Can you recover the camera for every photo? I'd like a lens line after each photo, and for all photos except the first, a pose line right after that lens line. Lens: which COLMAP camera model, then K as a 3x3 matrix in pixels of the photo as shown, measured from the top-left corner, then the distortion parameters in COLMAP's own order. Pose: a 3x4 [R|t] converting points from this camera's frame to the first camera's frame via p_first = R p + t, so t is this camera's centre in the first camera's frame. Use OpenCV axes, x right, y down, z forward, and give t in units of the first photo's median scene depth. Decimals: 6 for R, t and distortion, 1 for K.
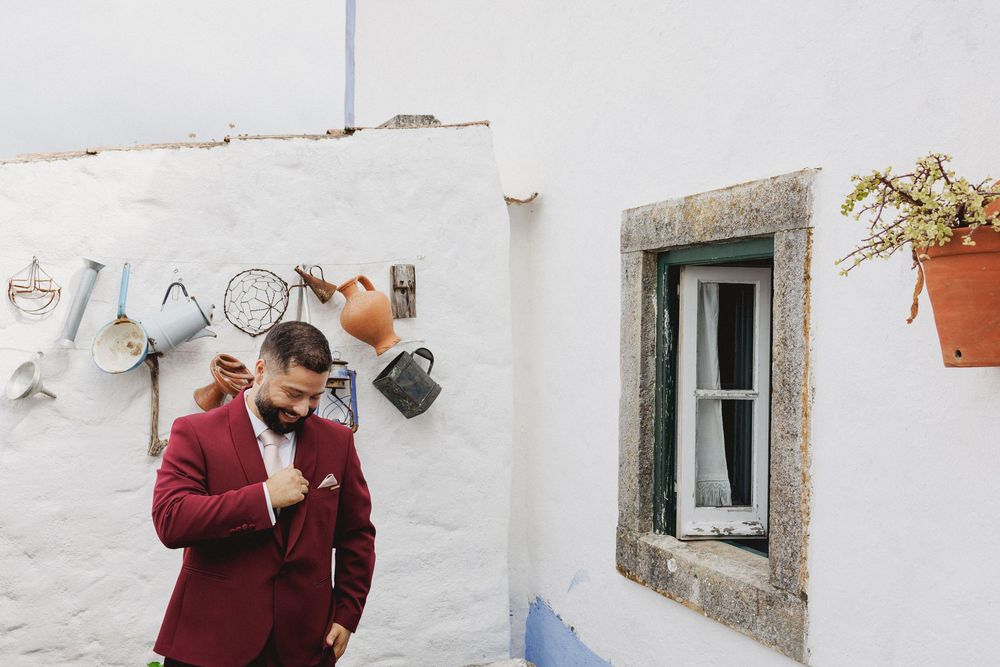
lens RADIAL K [[1043.9, 0, 497.9], [0, 1043.9, 331.4], [0, 0, 1]] dist [-0.003563, 0.000000]
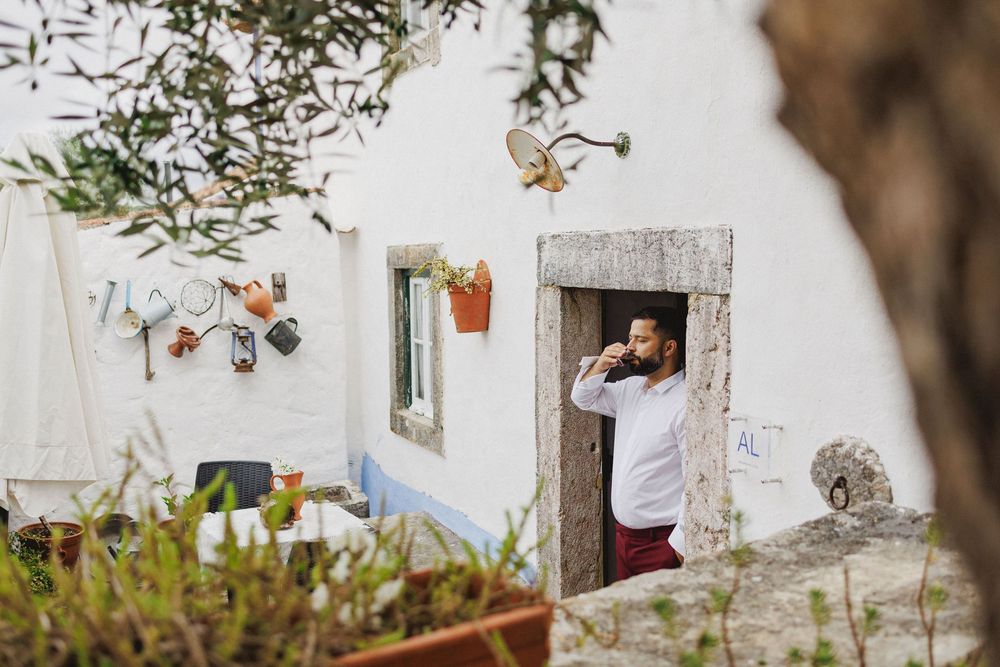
lens RADIAL K [[1043.9, 0, 502.7], [0, 1043.9, 335.1], [0, 0, 1]] dist [-0.003563, 0.000000]
pose [[0.998291, -0.032137, 0.048814, 0.217789], [0.028486, 0.996872, 0.073718, -0.081457], [-0.051031, -0.072202, 0.996084, -0.888823]]
